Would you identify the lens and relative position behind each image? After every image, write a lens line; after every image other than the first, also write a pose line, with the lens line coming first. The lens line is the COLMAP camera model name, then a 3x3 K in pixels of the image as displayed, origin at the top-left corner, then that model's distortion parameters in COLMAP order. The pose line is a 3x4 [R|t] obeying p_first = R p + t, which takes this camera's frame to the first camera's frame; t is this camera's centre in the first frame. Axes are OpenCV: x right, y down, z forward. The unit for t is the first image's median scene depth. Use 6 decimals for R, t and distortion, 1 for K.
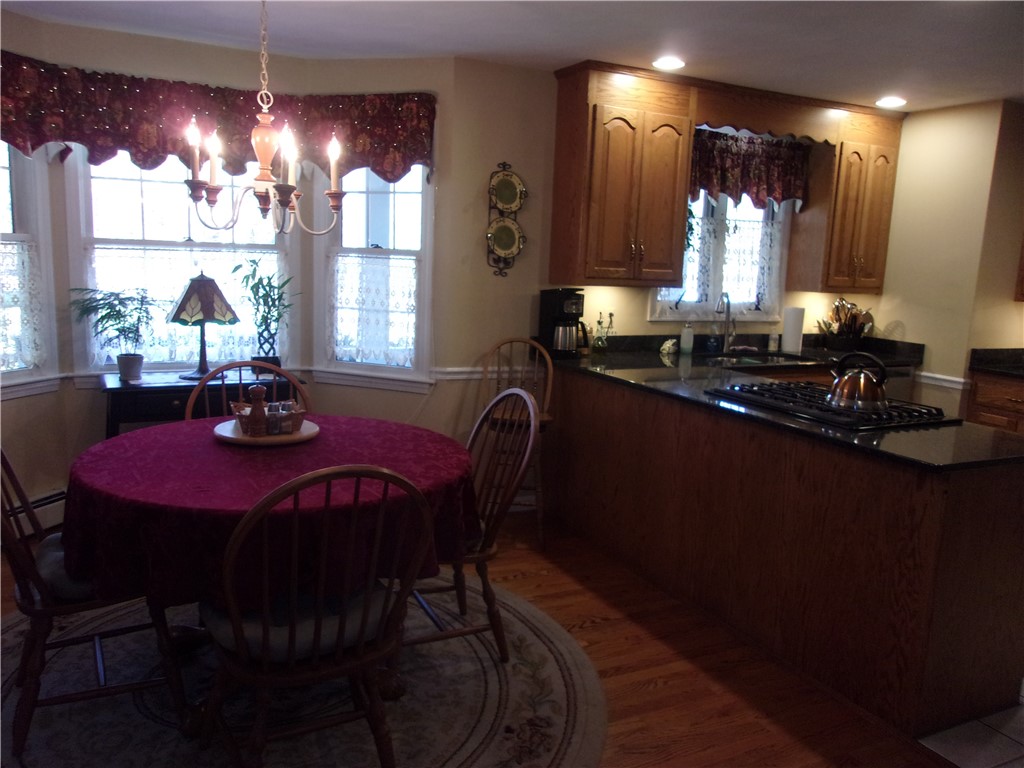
lens RADIAL K [[799.3, 0, 512.0], [0, 799.3, 384.0], [0, 0, 1]] dist [-0.029486, 0.005132]
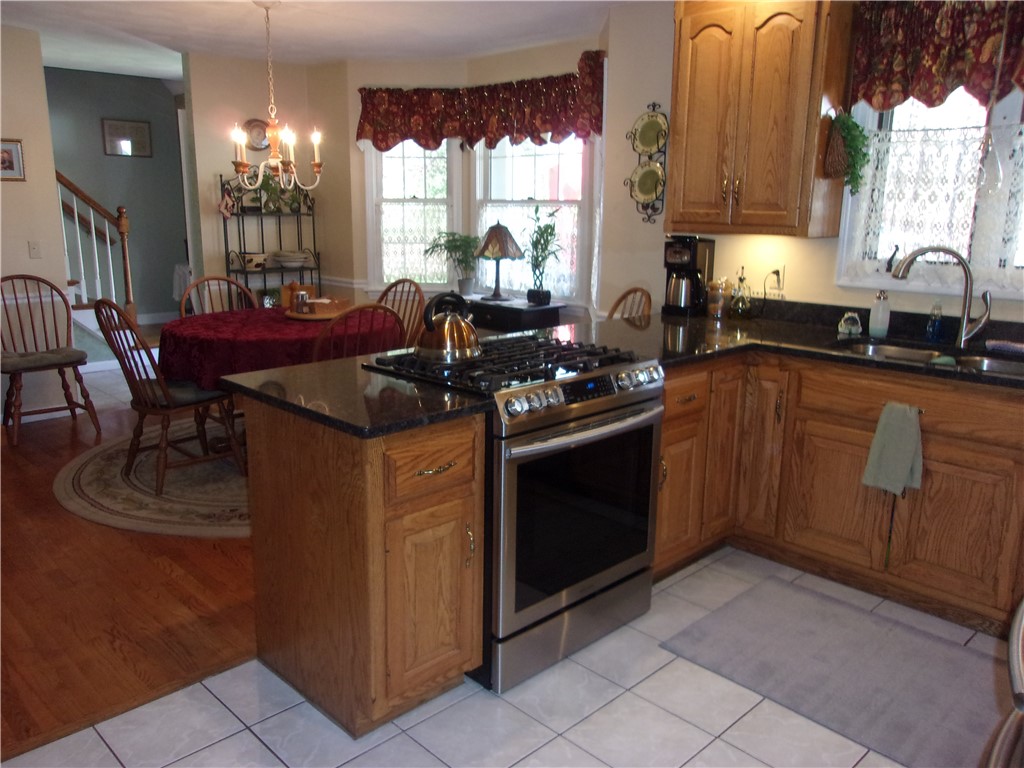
lens RADIAL K [[800.6, 0, 512.0], [0, 800.6, 384.0], [0, 0, 1]] dist [0.004697, 0.011955]
pose [[0.299592, 0.172679, -0.938311, 0.891906], [-0.148542, 0.979934, 0.132911, -0.049571], [0.942433, 0.099559, 0.319230, 0.564078]]
